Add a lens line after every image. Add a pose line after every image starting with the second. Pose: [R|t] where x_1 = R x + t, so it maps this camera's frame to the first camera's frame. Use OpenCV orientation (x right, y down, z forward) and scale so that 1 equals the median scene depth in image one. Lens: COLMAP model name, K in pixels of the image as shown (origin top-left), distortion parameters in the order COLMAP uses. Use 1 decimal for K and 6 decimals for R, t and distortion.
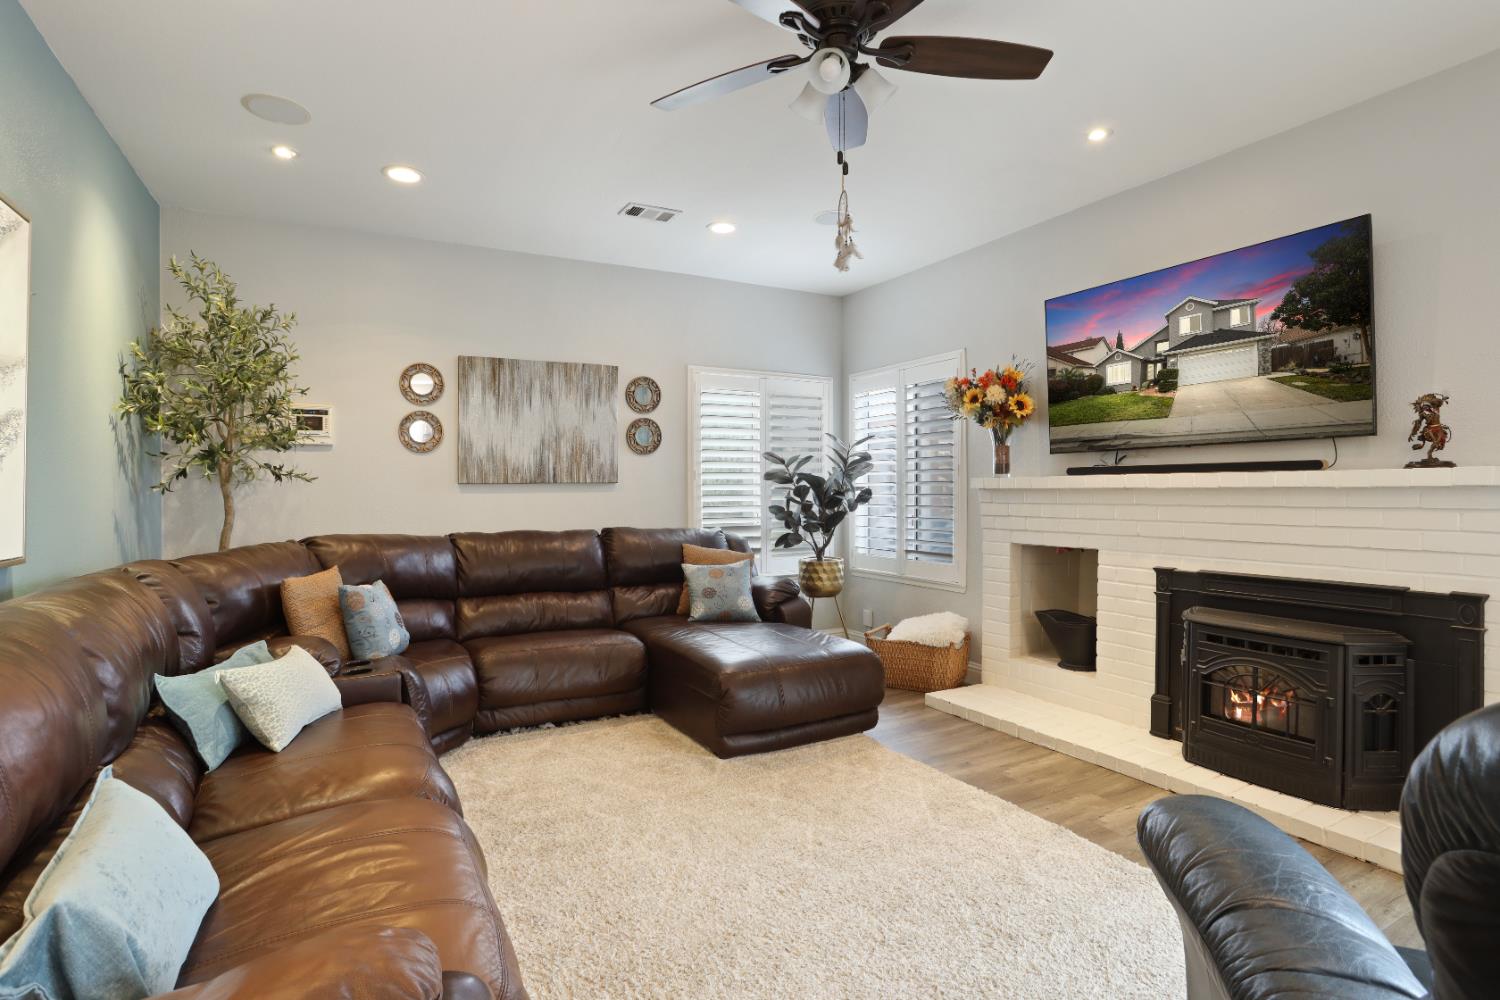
lens RADIAL K [[744.9, 0, 721.1], [0, 744.9, 499.0], [0, 0, 1]] dist [-0.059552, 0.030641]
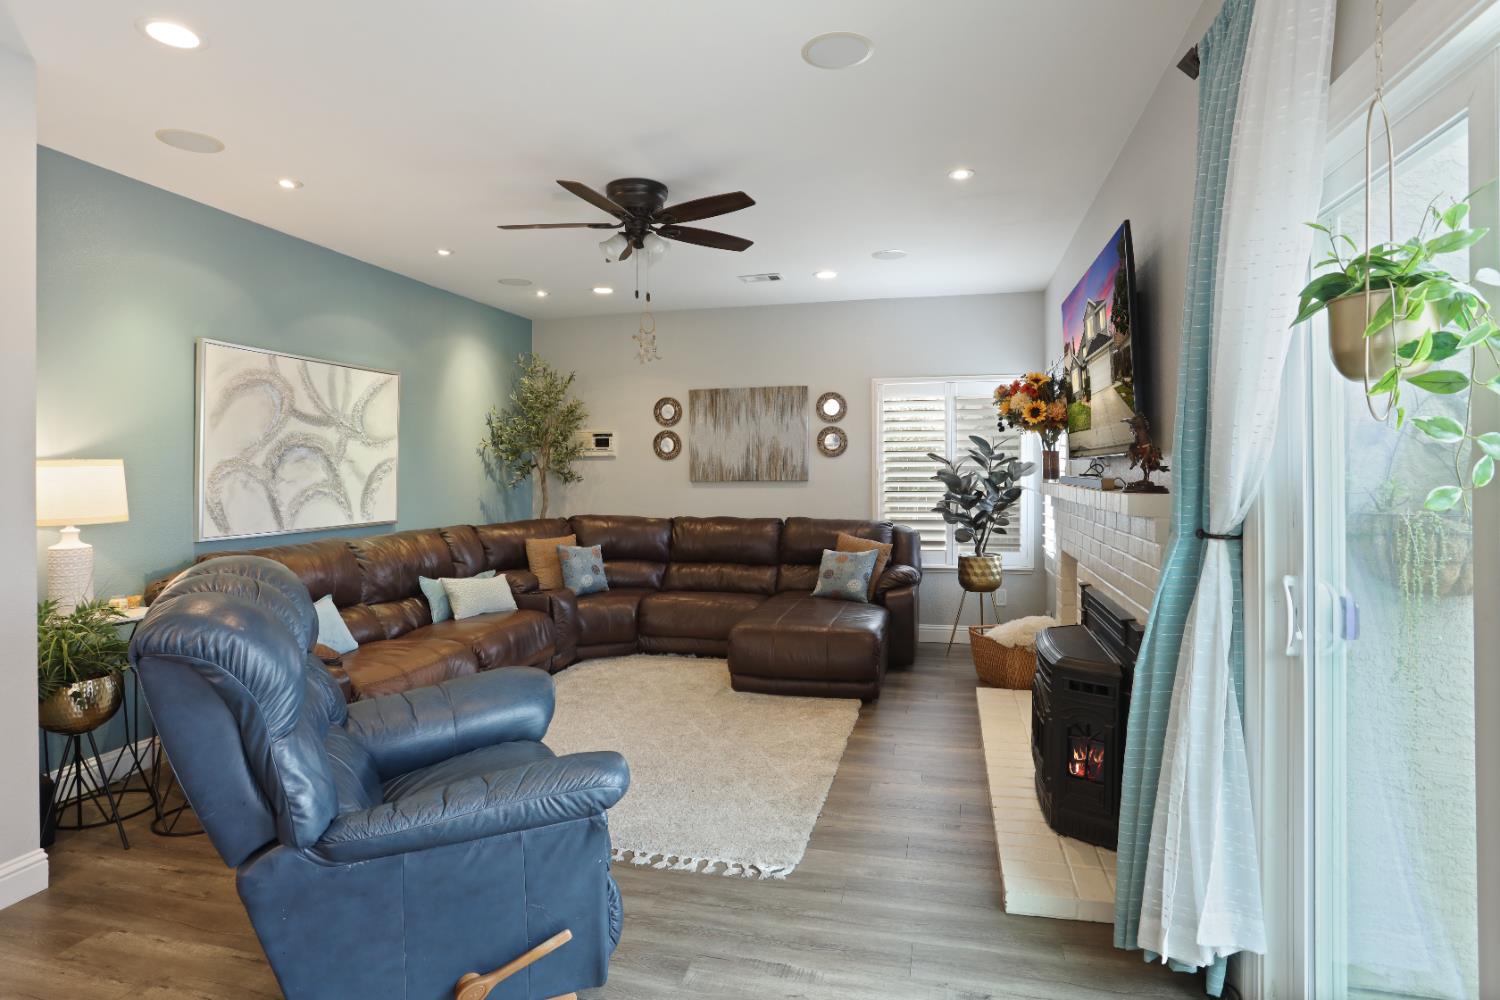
lens RADIAL K [[827.4, 0, 738.5], [0, 827.4, 460.4], [0, 0, 1]] dist [-0.038534, 0.006533]
pose [[0.732429, -0.005833, -0.680819, 0.799146], [-0.006374, 0.999861, -0.015424, -0.037819], [0.680814, 0.015636, 0.732290, -0.087353]]
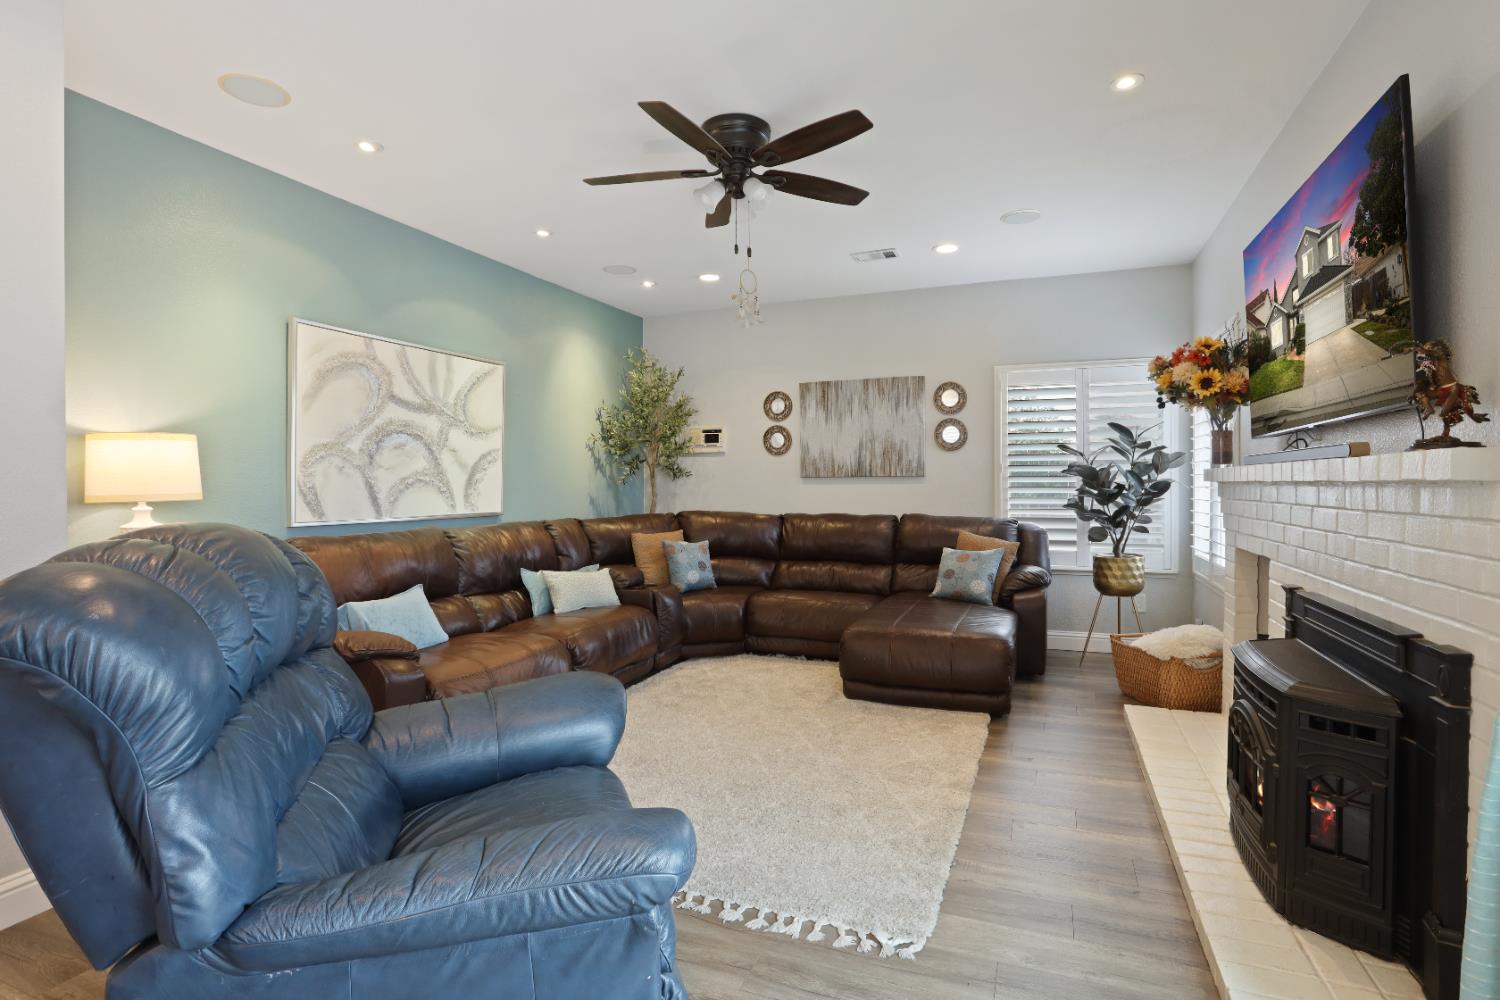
lens RADIAL K [[744.9, 0, 743.1], [0, 744.9, 482.0], [0, 0, 1]] dist [-0.059552, 0.030641]
pose [[0.630094, 0.000324, -0.776519, 0.657866], [-0.008169, 0.999947, -0.006211, -0.002982], [0.776476, 0.010257, 0.630063, 0.057882]]
